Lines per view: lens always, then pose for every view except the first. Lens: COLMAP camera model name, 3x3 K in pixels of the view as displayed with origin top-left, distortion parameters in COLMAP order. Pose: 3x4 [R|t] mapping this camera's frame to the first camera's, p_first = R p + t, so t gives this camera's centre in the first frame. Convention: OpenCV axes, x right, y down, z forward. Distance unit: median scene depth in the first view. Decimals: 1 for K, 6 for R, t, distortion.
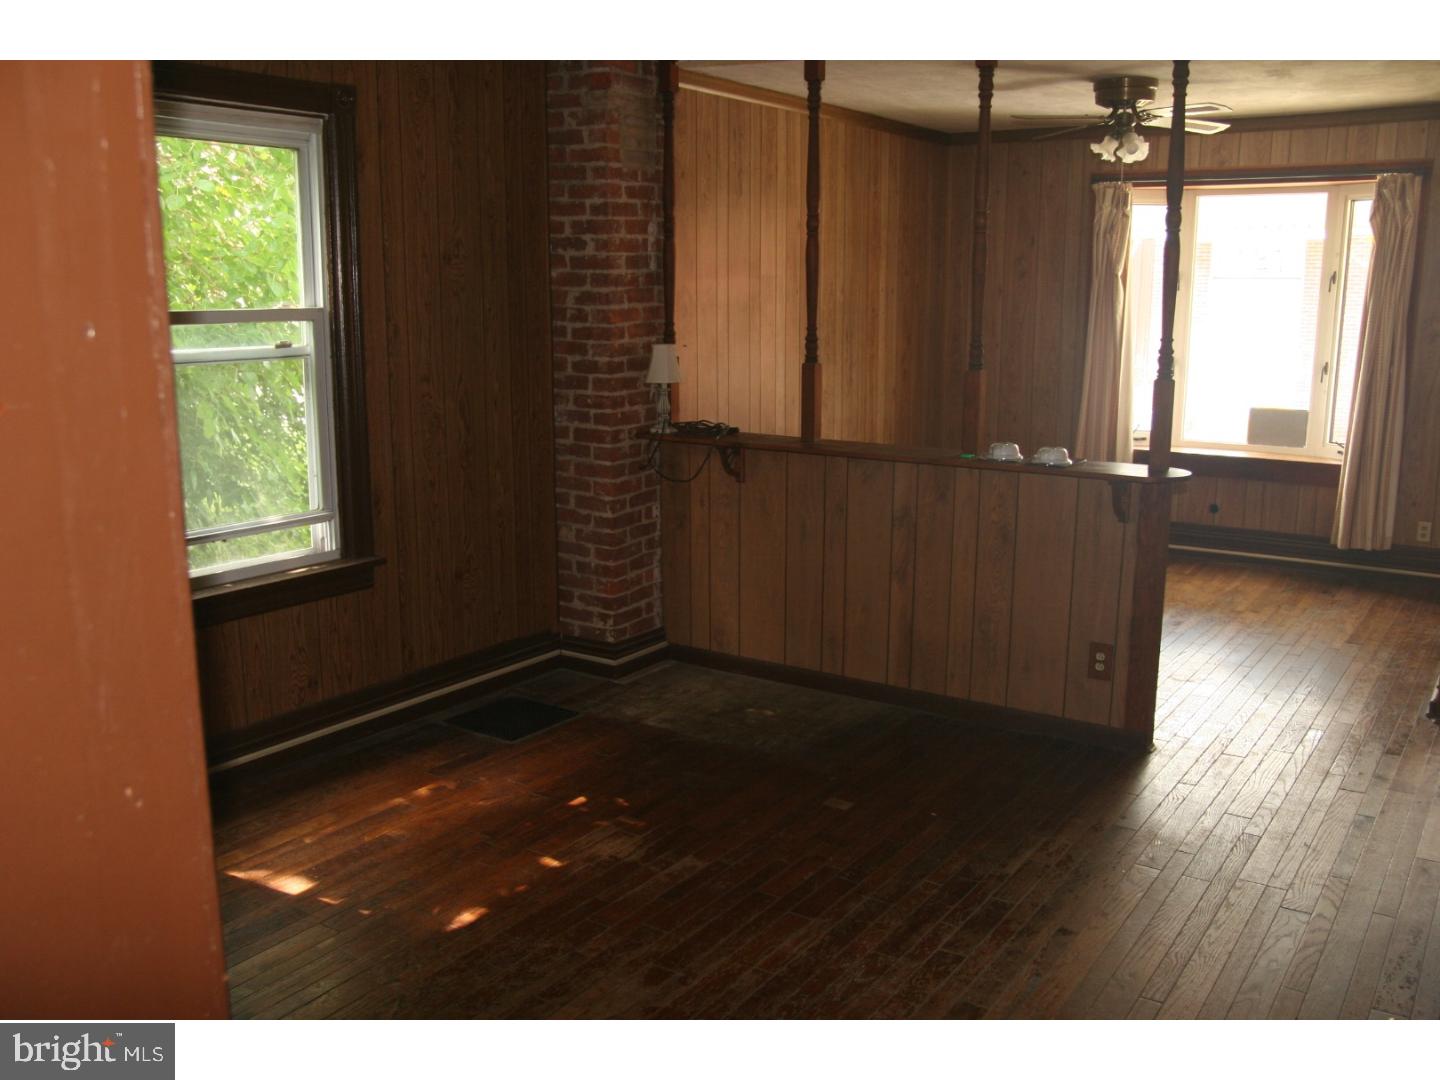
lens RADIAL K [[1291.2, 0, 720.5], [0, 1291.2, 548.1], [0, 0, 1]] dist [-0.095344, 0.097221]
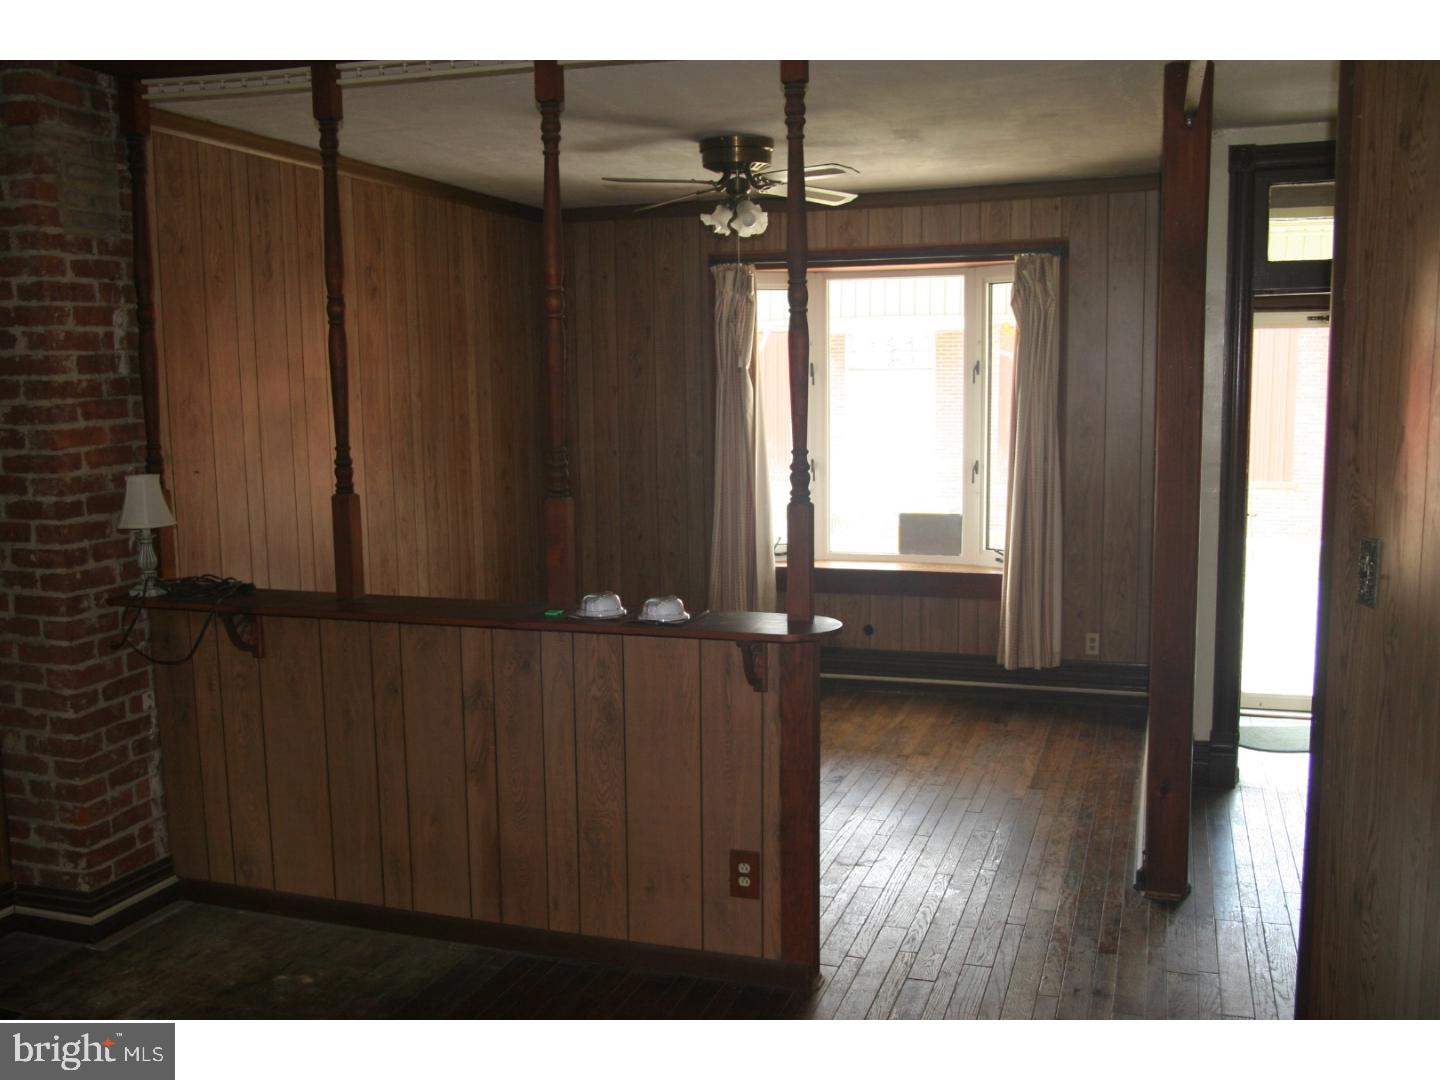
lens RADIAL K [[1340.8, 0, 720.0], [0, 1340.8, 540.8], [0, 0, 1]] dist [-0.055943, 0.000000]
pose [[0.964349, -0.044406, 0.260881, 0.071145], [0.066433, 0.994875, -0.076227, -0.040451], [-0.256159, 0.090841, 0.962357, 0.188678]]
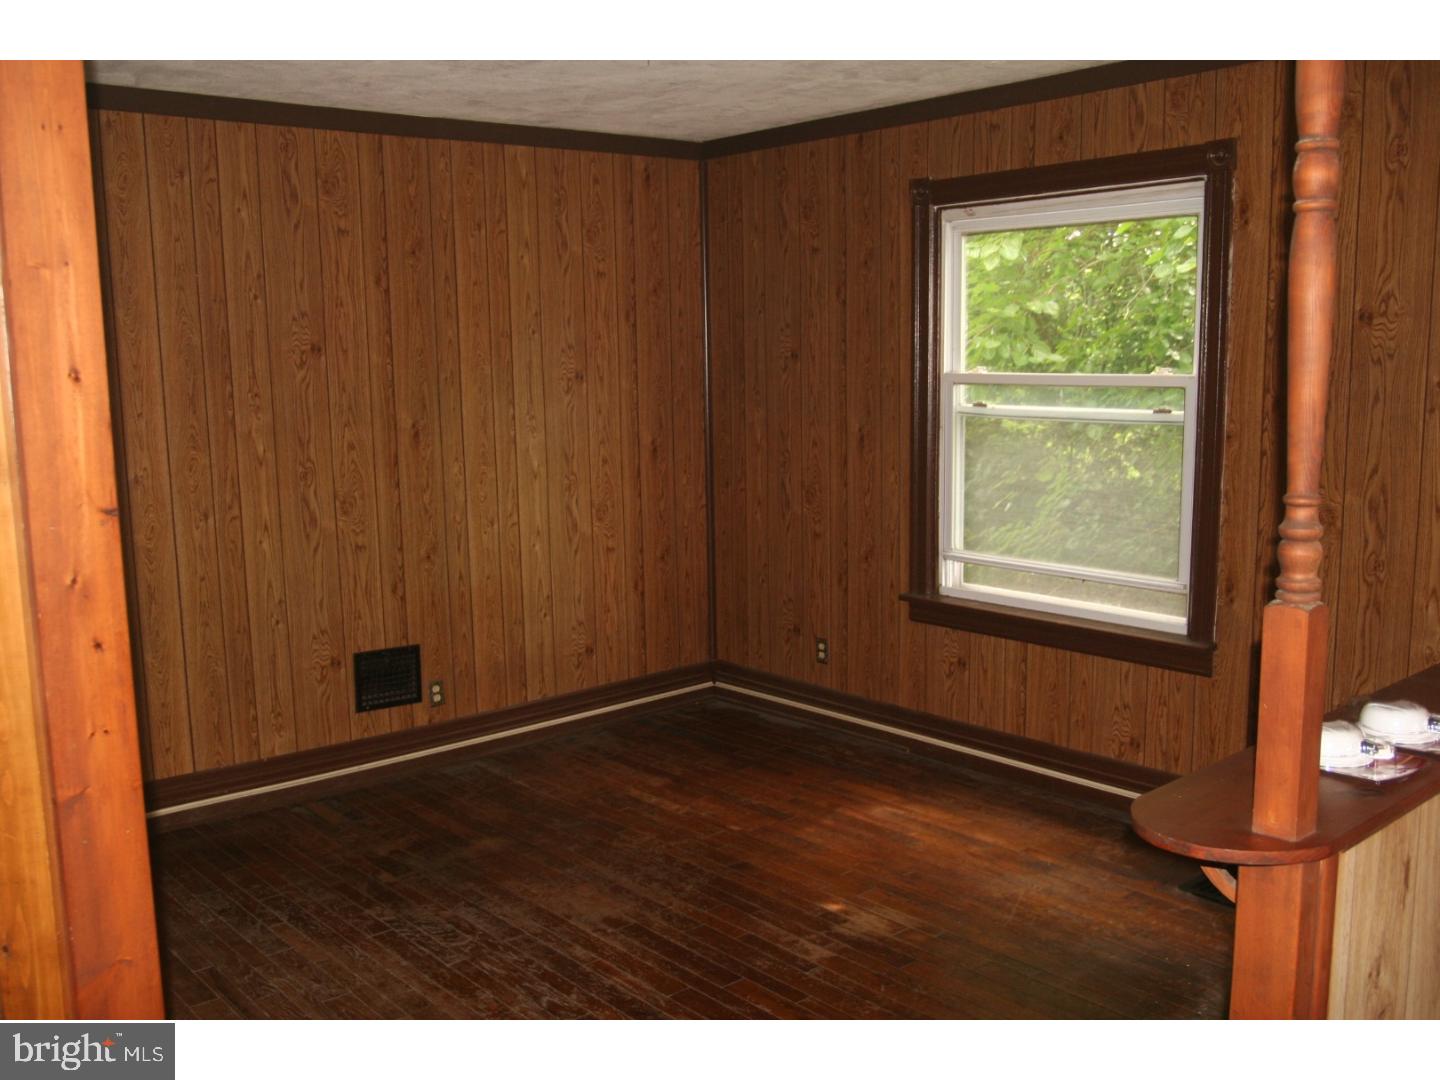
lens RADIAL K [[1340.8, 0, 718.3], [0, 1340.8, 546.4], [0, 0, 1]] dist [-0.055943, 0.000000]
pose [[-0.271580, 0.140392, -0.952121, 0.698148], [-0.176193, 0.965330, 0.192597, -0.176414], [0.946150, 0.220062, -0.237428, 0.847545]]
